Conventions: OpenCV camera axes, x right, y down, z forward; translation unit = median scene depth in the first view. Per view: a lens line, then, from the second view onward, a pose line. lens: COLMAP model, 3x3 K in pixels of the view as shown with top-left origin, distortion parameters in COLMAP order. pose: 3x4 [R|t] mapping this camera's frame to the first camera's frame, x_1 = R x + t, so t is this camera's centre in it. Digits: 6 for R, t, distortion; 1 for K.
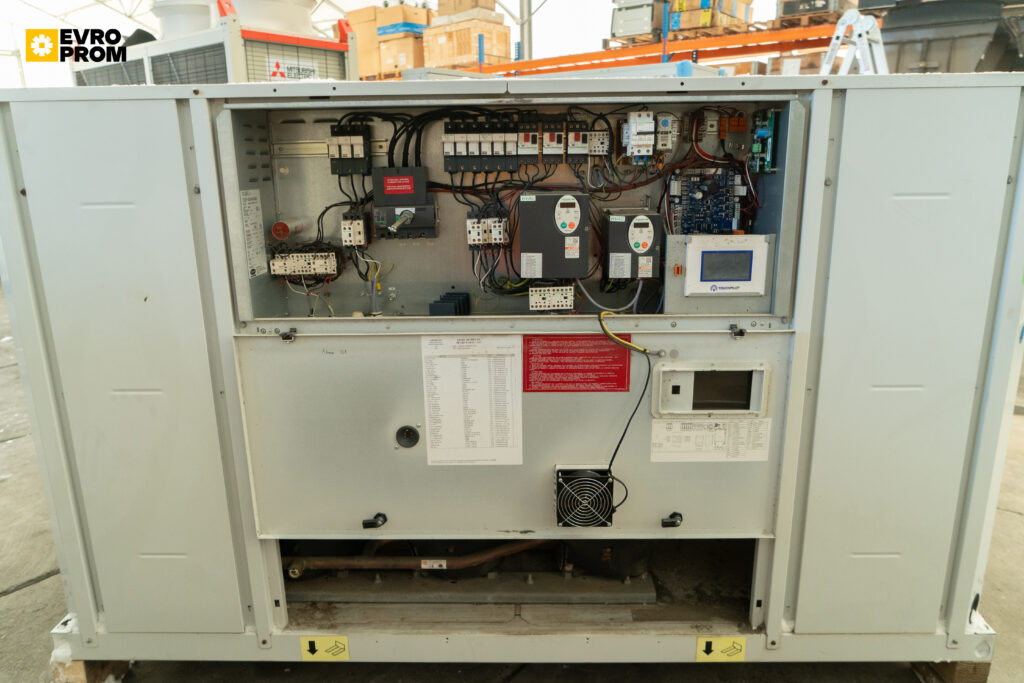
lens RADIAL K [[727.3, 0, 526.7], [0, 727.3, 341.6], [0, 0, 1]] dist [-0.121645, 0.140886]
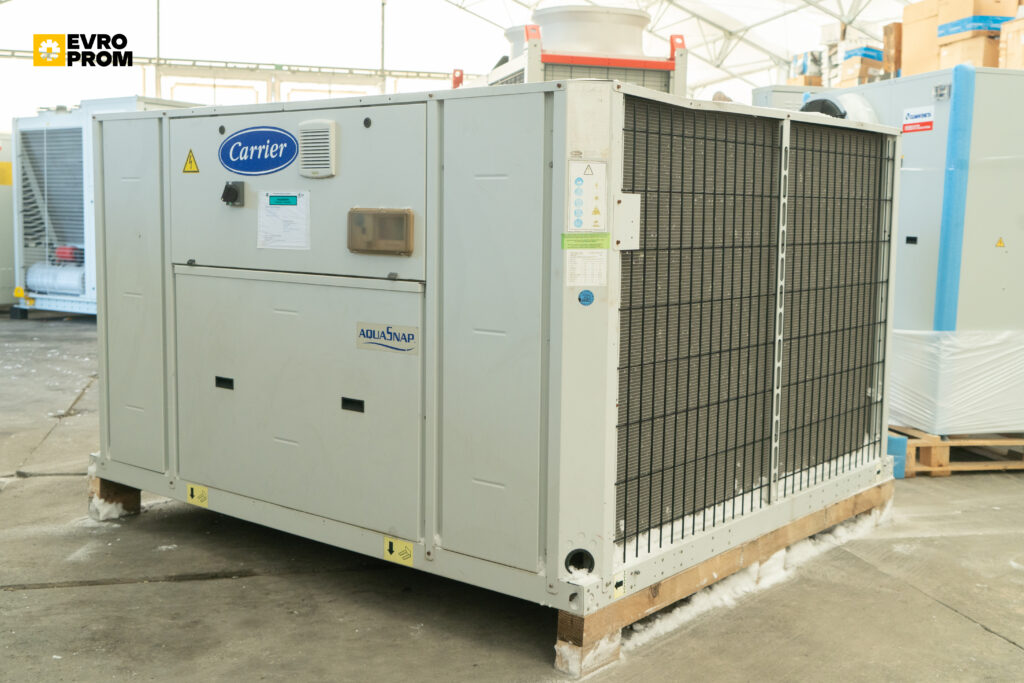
lens RADIAL K [[1122.6, 0, 511.3], [0, 1122.6, 321.1], [0, 0, 1]] dist [0.003592, 0.023976]
pose [[0.790933, 0.084653, -0.606018, 0.440958], [-0.180696, 0.978529, -0.099144, 0.059522], [0.584614, 0.187921, 0.789248, -0.129810]]
